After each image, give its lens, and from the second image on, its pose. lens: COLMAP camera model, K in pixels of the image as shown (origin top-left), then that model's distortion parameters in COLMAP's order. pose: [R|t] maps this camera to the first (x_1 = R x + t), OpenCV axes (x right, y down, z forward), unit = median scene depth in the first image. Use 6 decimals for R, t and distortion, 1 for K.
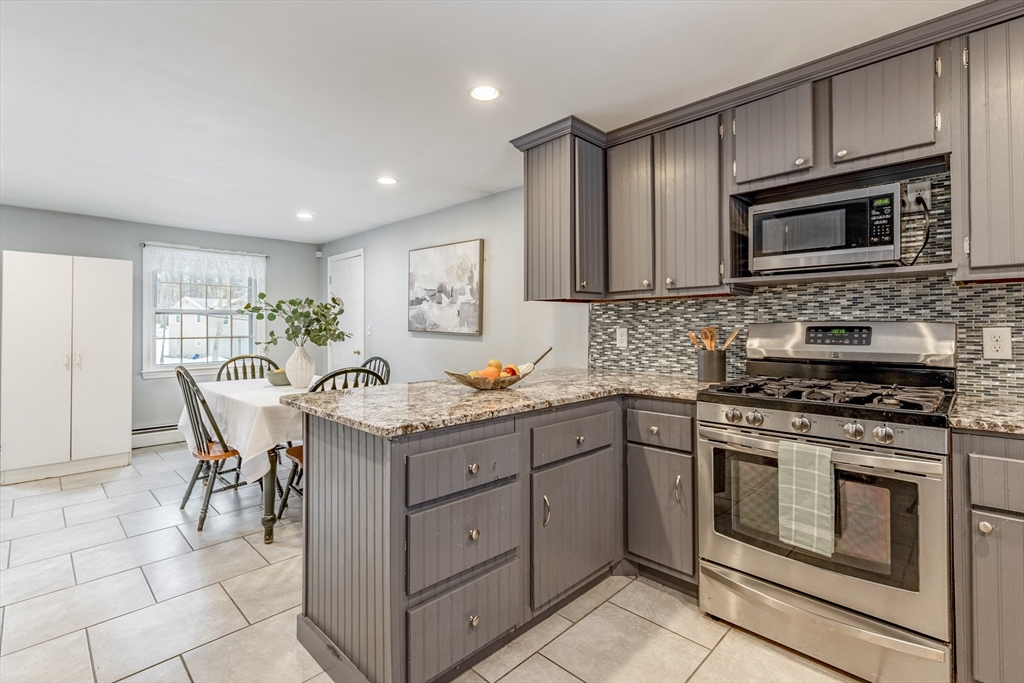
lens RADIAL K [[469.4, 0, 509.1], [0, 469.4, 326.4], [0, 0, 1]] dist [0.007197, -0.001904]
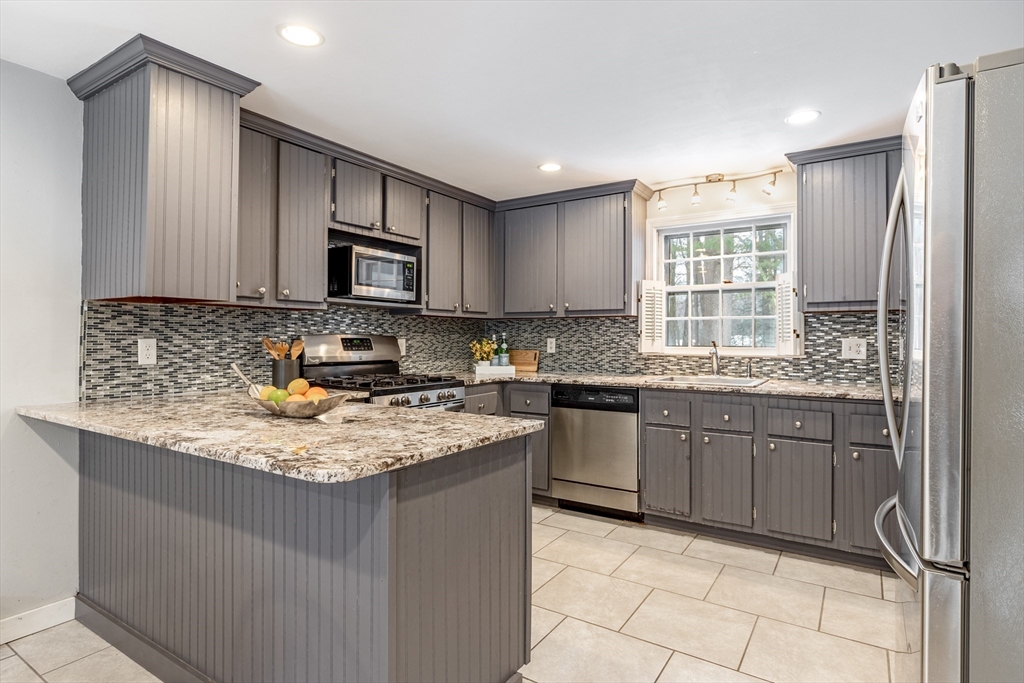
lens RADIAL K [[542.0, 0, 522.7], [0, 542.0, 336.9], [0, 0, 1]] dist [-0.002660, 0.001376]
pose [[-0.216017, 0.003052, 0.976385, -0.762135], [-0.005906, 0.999973, -0.004432, 0.000773], [-0.976372, -0.006724, -0.215993, 0.636399]]
